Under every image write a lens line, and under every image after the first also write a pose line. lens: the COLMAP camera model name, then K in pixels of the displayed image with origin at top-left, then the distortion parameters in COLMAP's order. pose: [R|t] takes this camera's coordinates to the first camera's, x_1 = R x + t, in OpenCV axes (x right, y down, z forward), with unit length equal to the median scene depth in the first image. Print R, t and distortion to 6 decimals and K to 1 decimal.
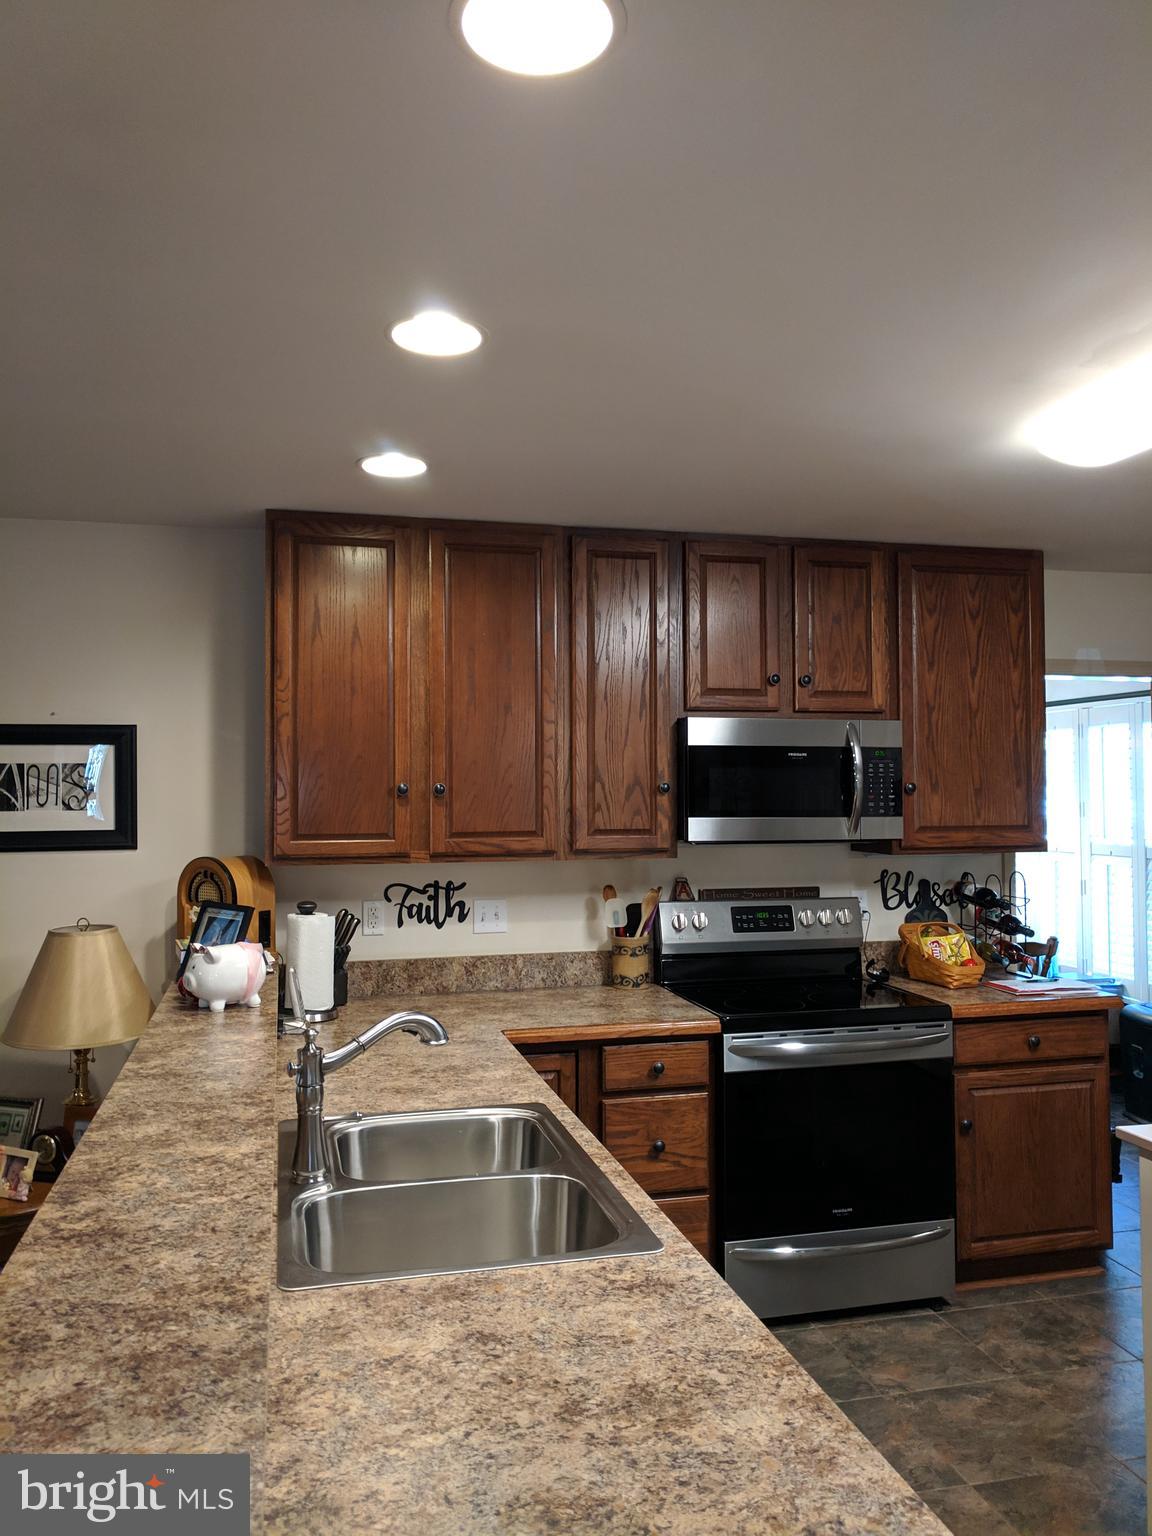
lens RADIAL K [[1133.3, 0, 576.0], [0, 1133.3, 768.0], [0, 0, 1]] dist [0.066057, -0.061292]
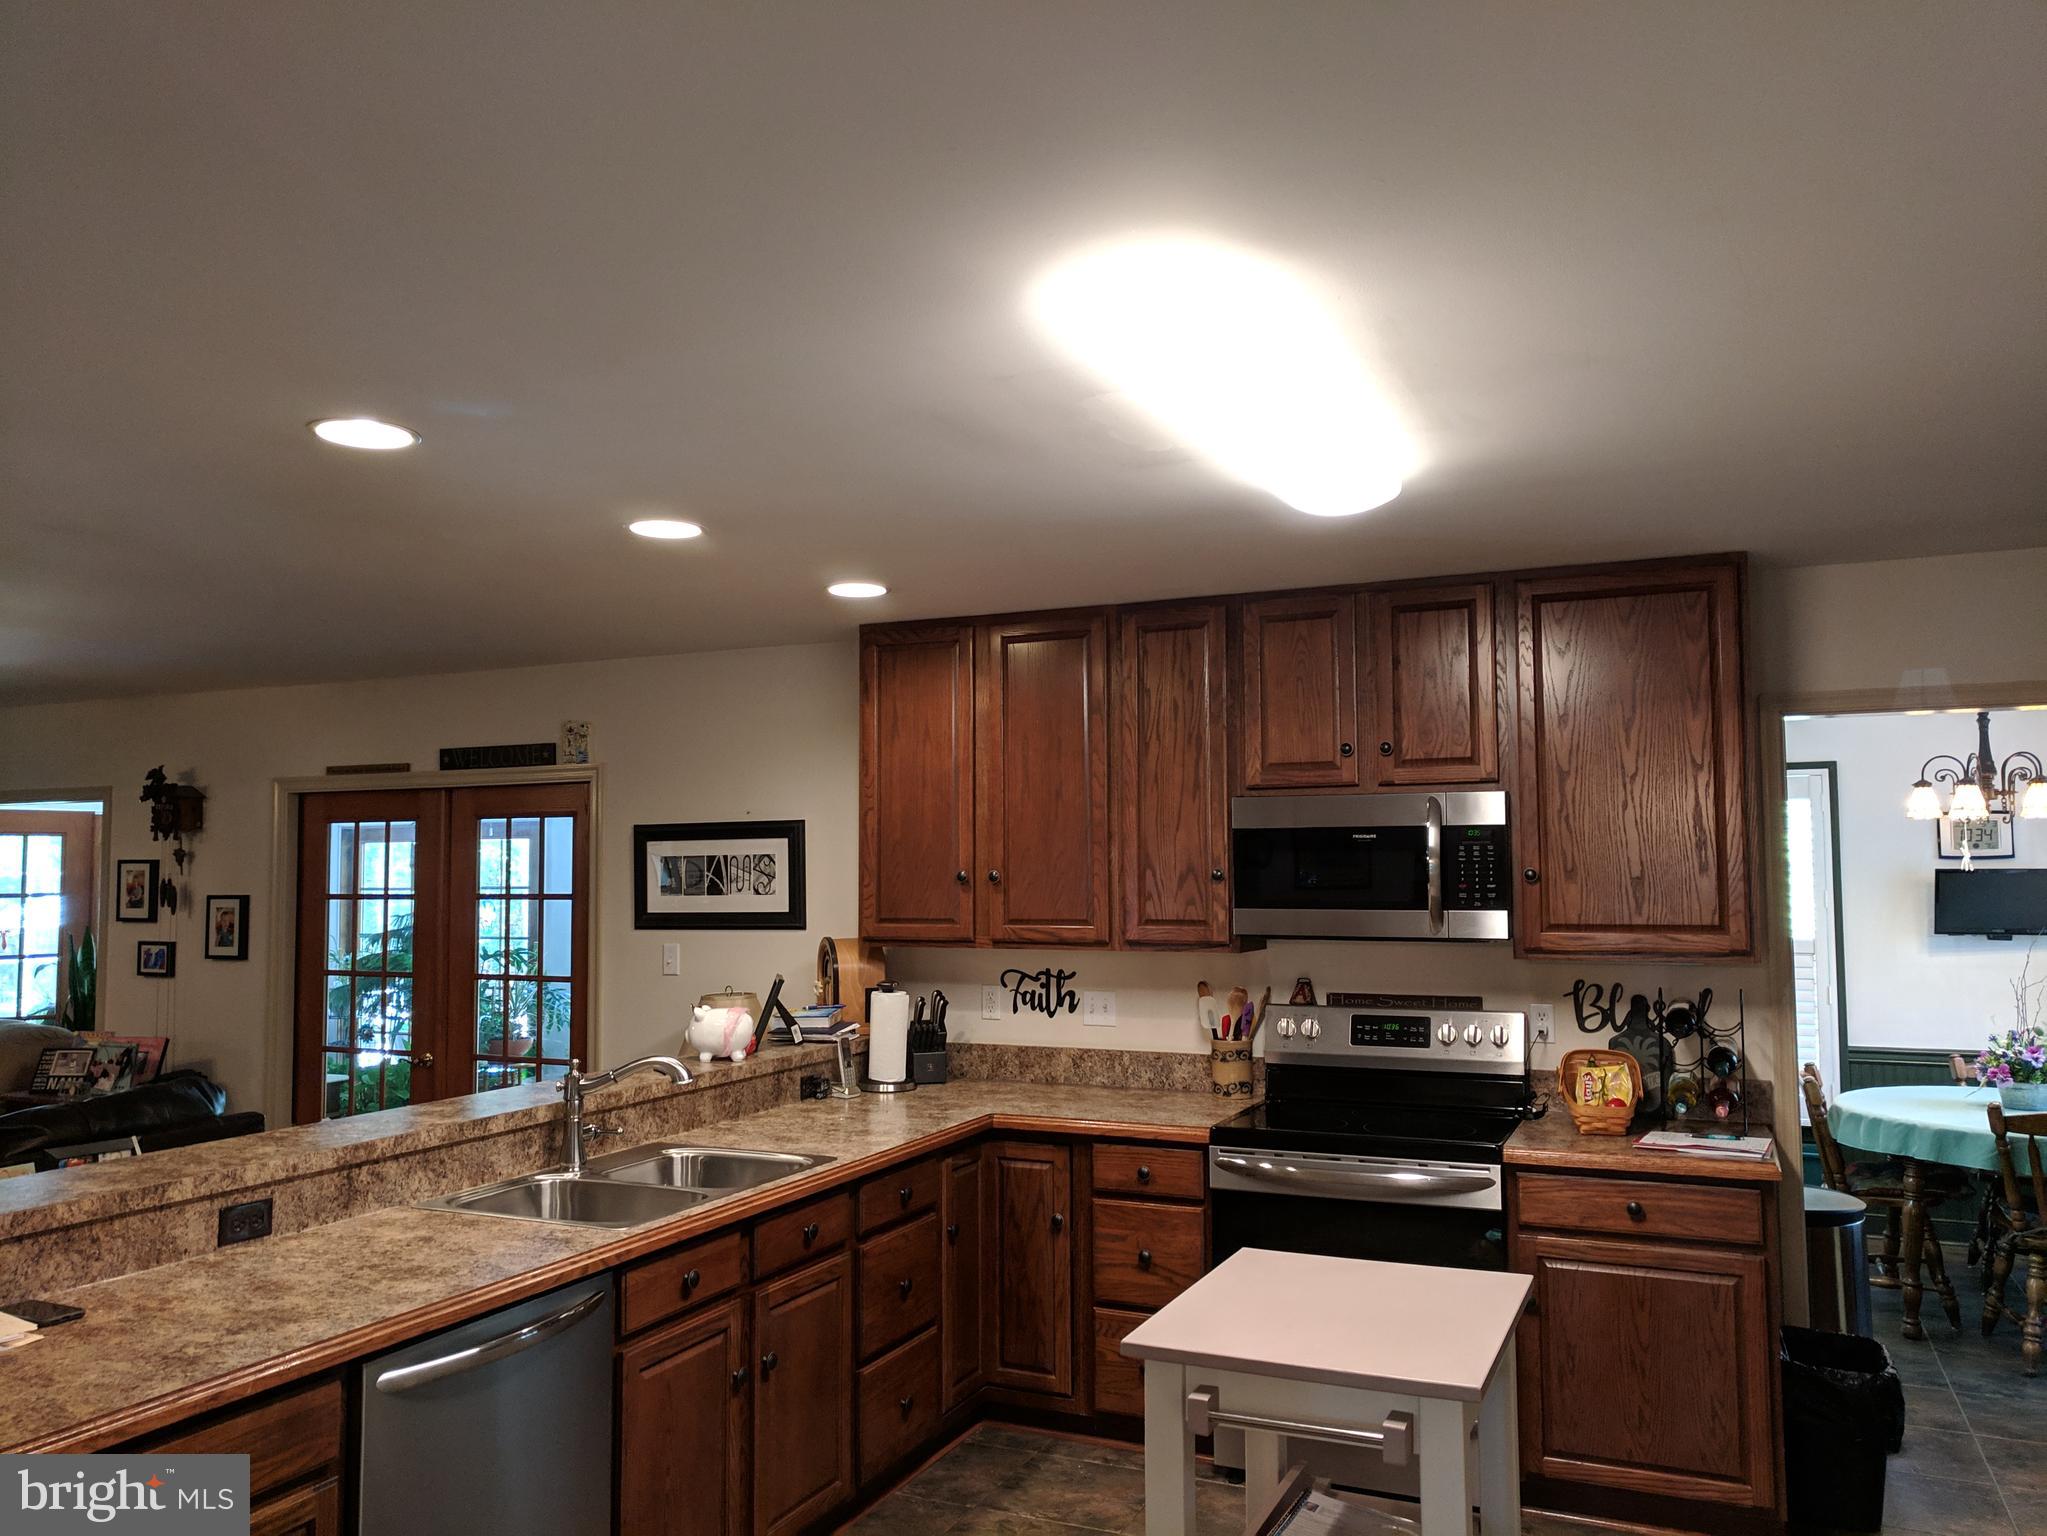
lens RADIAL K [[1510.4, 0, 1023.5], [0, 1510.4, 768.0], [0, 0, 1]] dist [0.066057, -0.061292]
pose [[0.789851, -0.043249, -0.611772, 0.681333], [0.016803, 0.998662, -0.048906, -0.011455], [0.613069, 0.028349, 0.789521, -0.059848]]
